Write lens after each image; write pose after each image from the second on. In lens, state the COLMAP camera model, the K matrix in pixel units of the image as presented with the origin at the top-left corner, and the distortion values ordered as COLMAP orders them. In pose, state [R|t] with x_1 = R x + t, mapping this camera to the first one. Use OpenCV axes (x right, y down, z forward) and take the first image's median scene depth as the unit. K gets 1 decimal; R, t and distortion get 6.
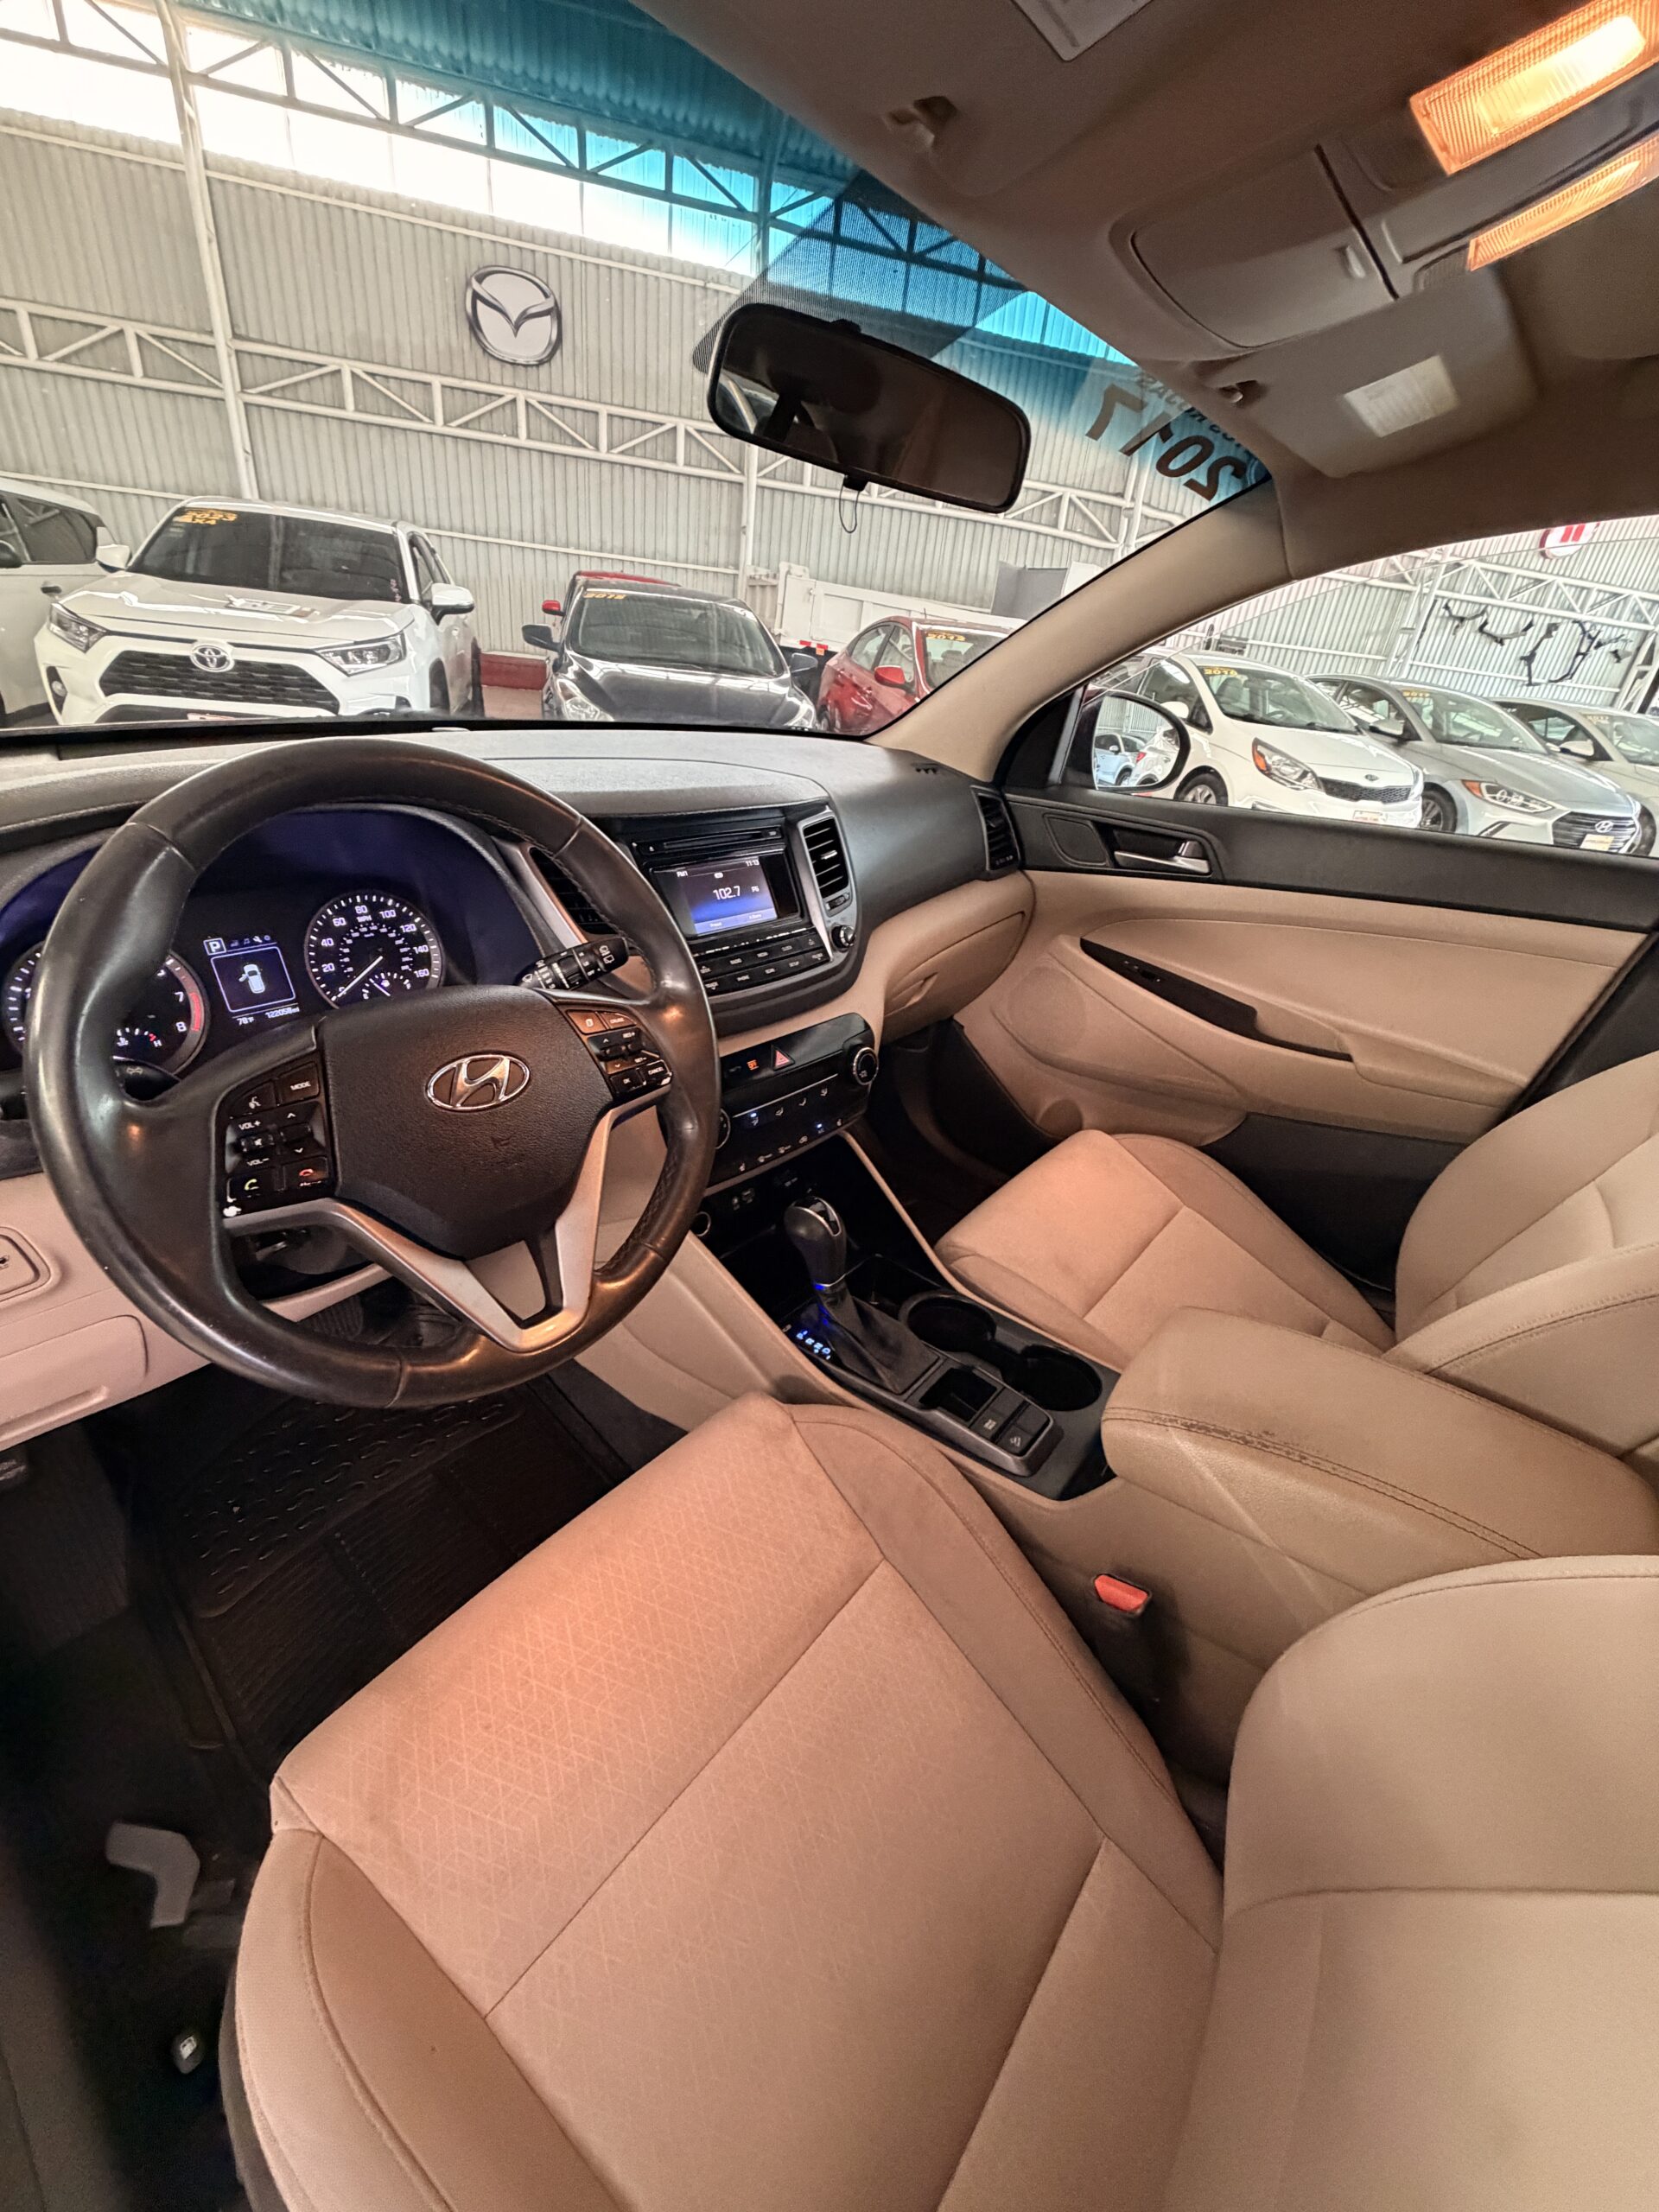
lens RADIAL K [[890.0, 0, 824.3], [0, 890.0, 1097.3], [0, 0, 1]] dist [0.000695, 0.000163]
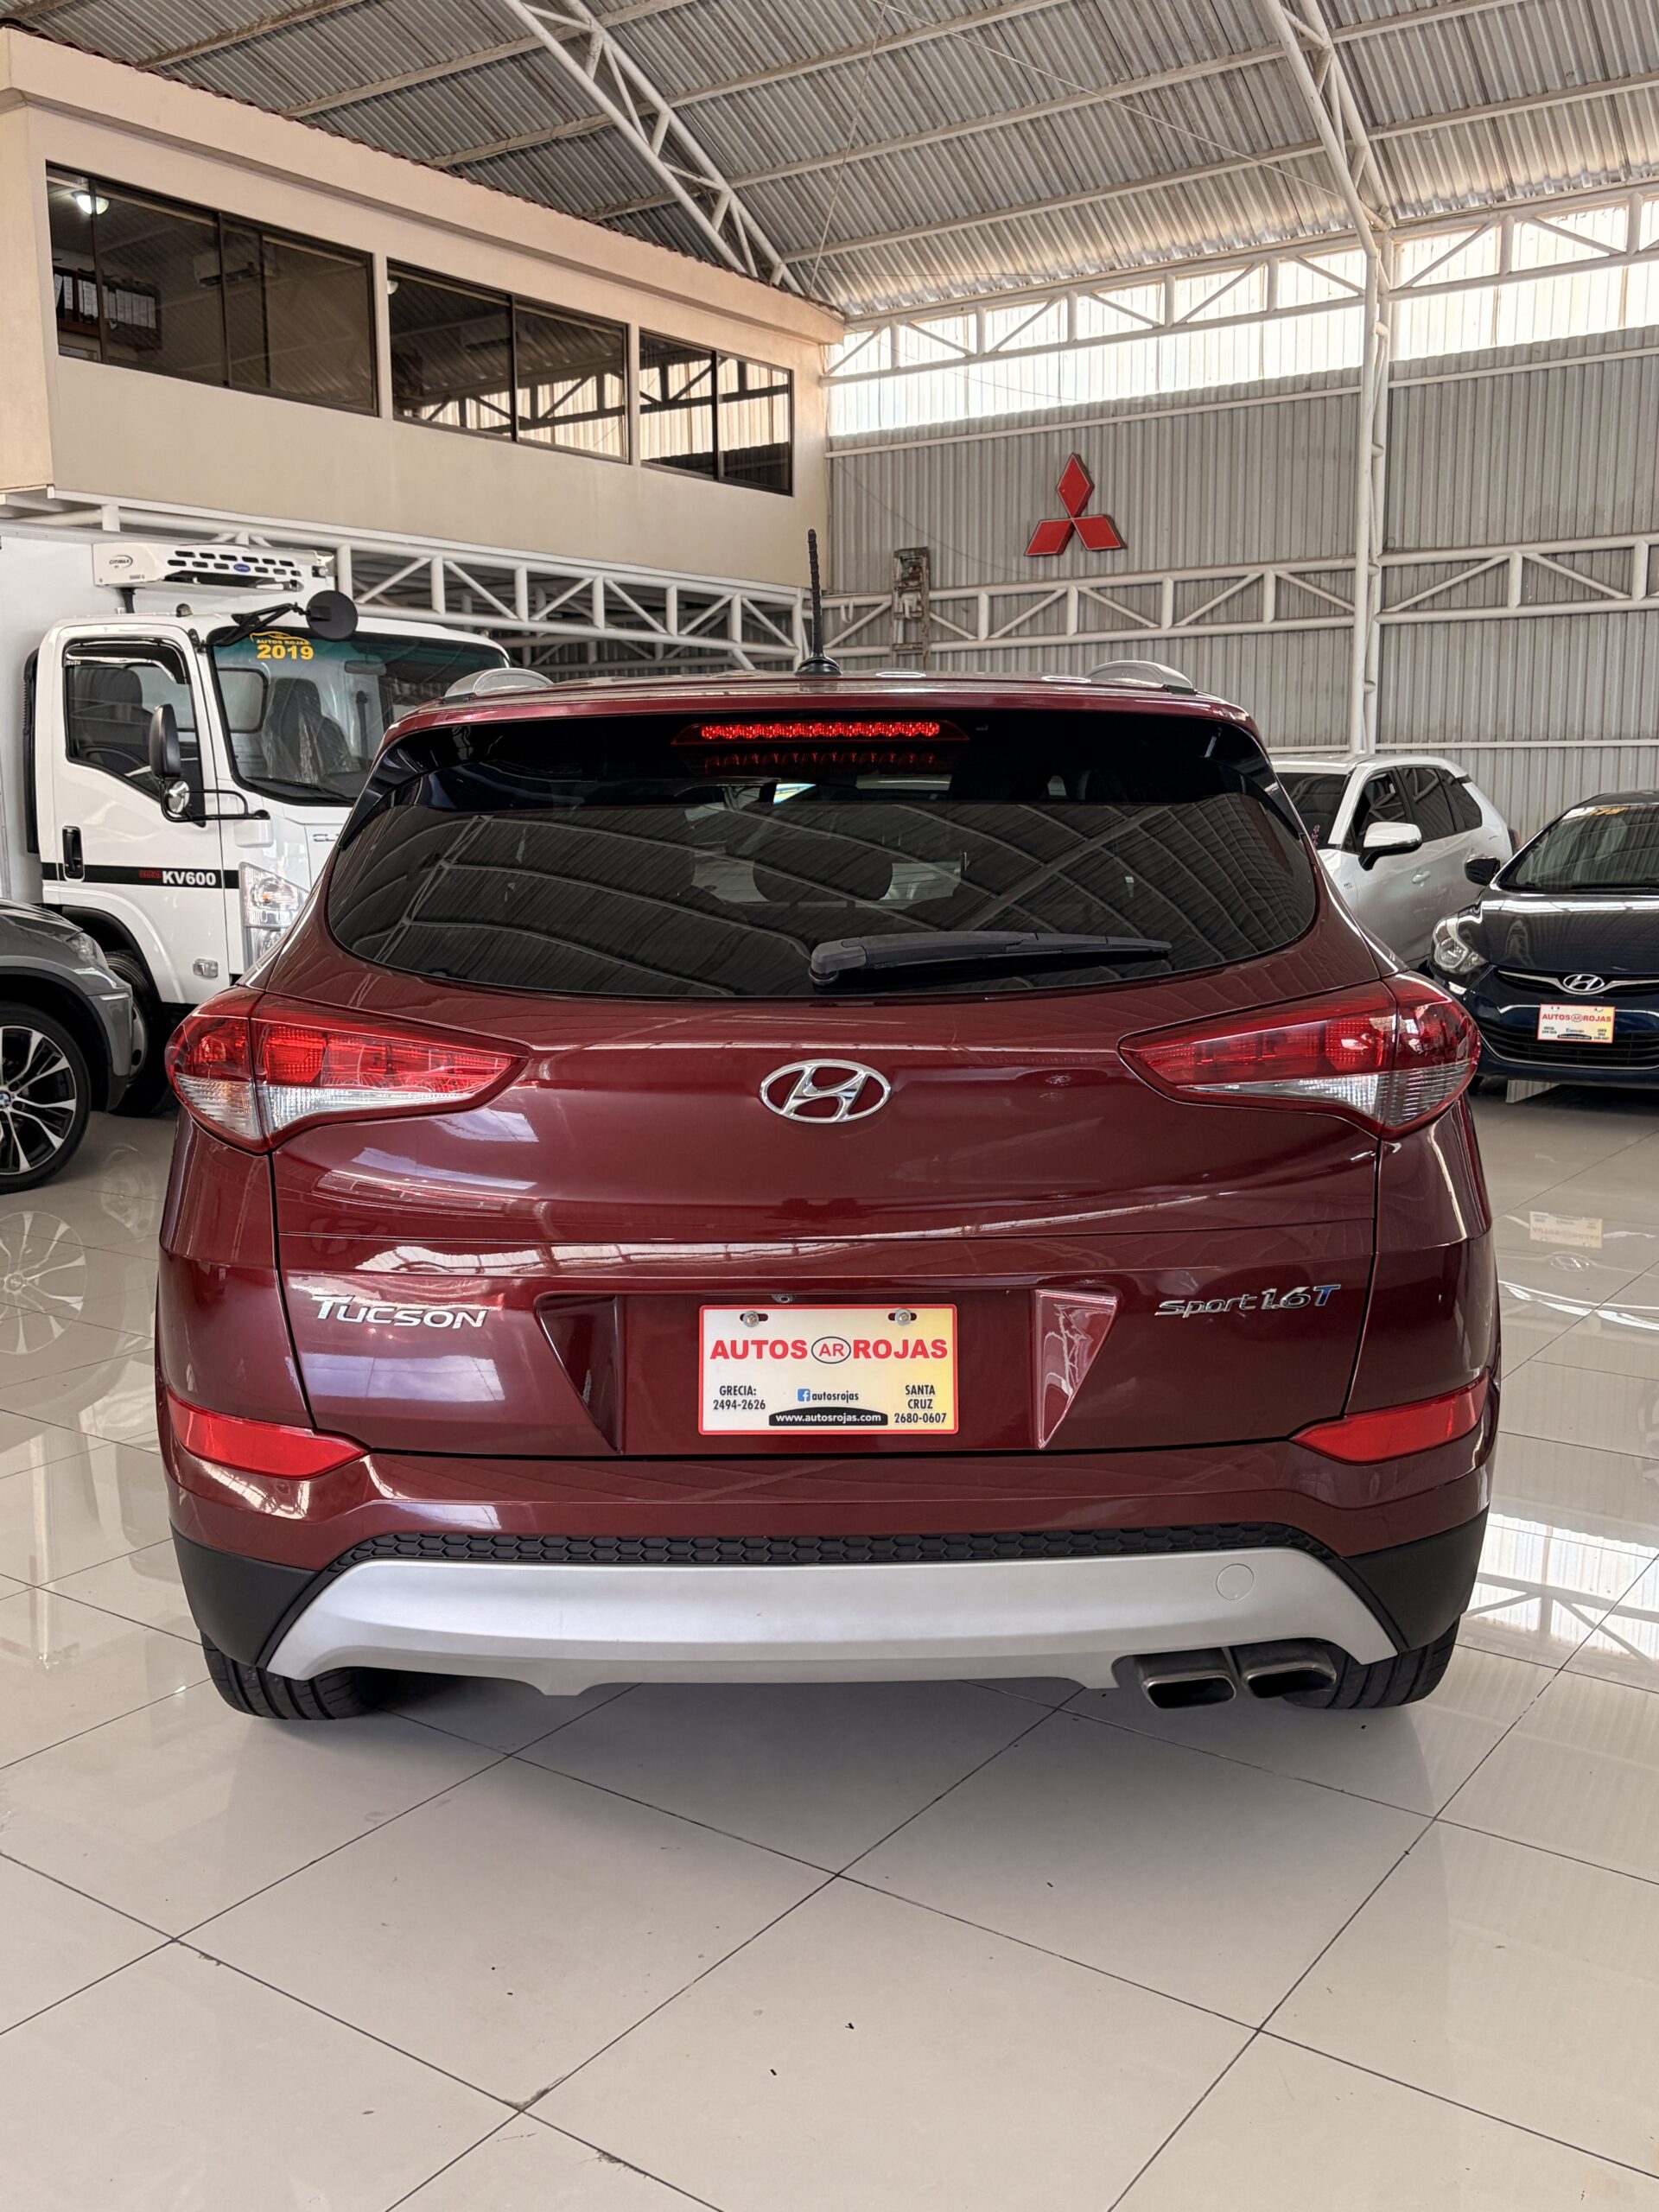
lens RADIAL K [[2054.7, 0, 790.6], [0, 2054.7, 1106.7], [0, 0, 1]] dist [0.067818, -0.005475]
pose [[0.629194, 0.007577, -0.777211, 0.387449], [-0.302910, 0.923279, -0.236221, 0.141836], [0.715793, 0.384054, 0.583217, -0.198341]]
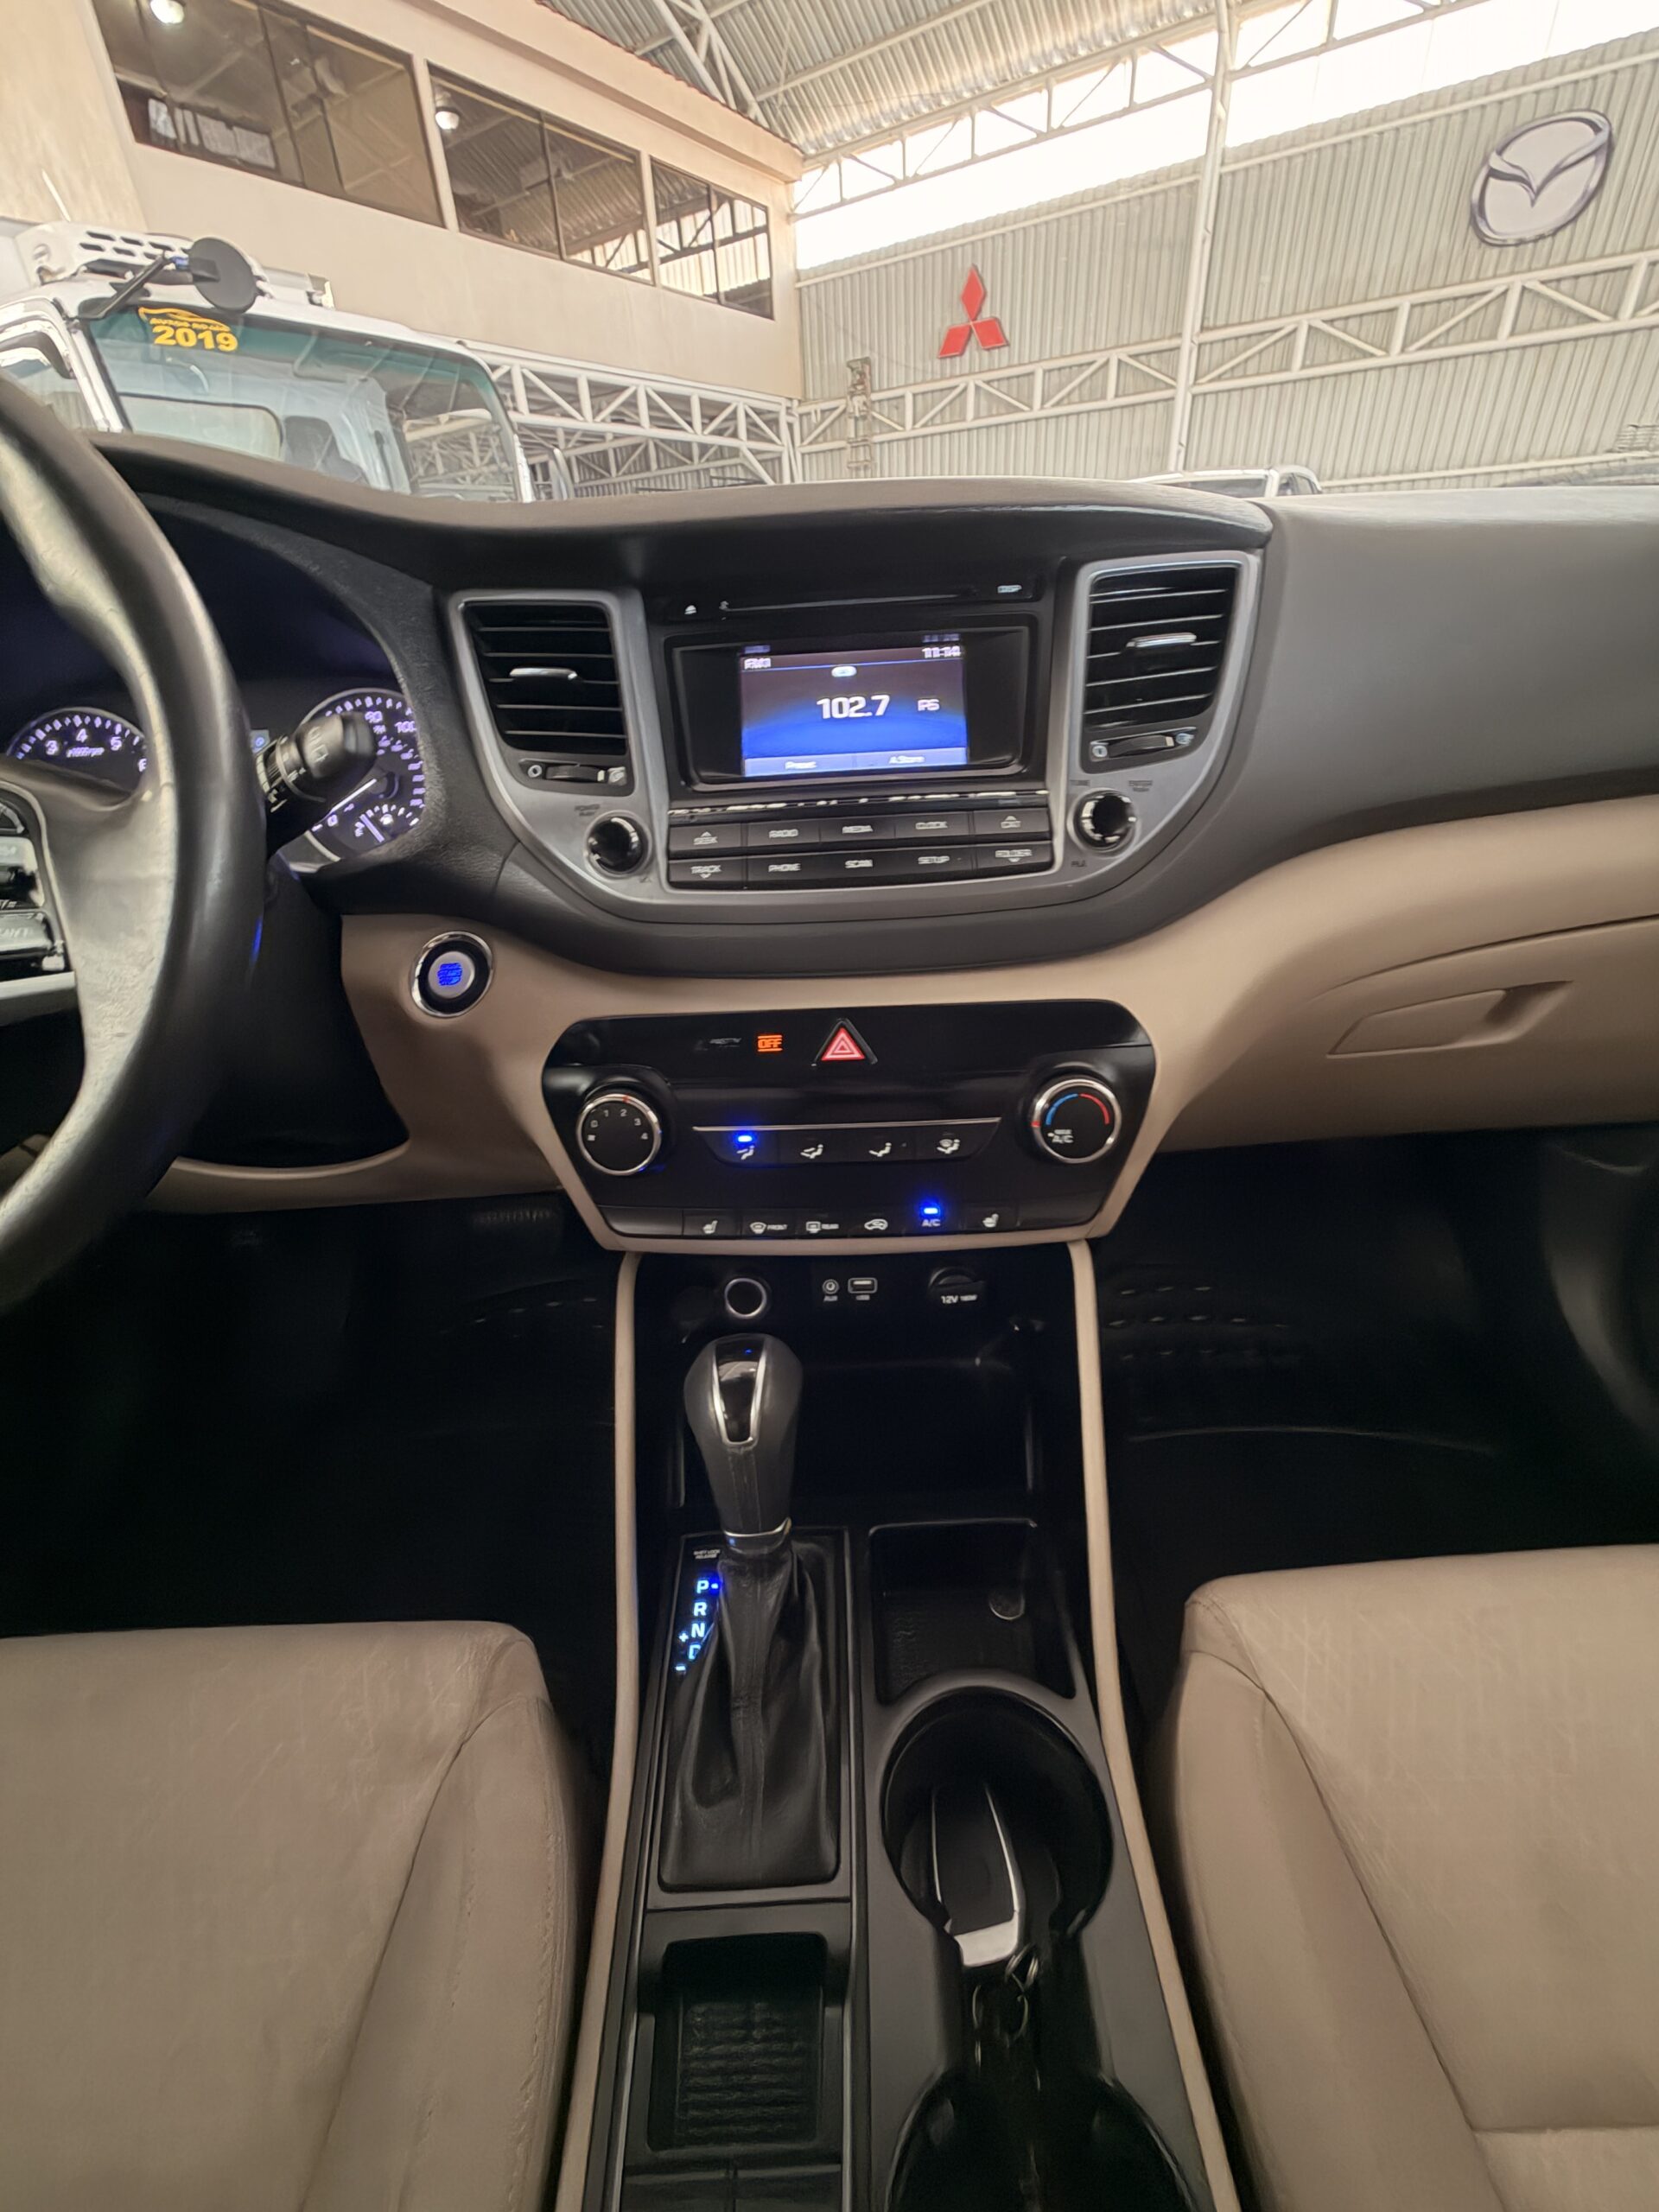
lens RADIAL K [[890.0, 0, 824.3], [0, 890.0, 1097.3], [0, 0, 1]] dist [0.000695, 0.000163]
pose [[0.648236, 0.258108, -0.716359, 0.028270], [-0.251400, 0.960588, 0.118613, -0.006847], [0.718741, 0.103204, 0.687576, 0.062508]]
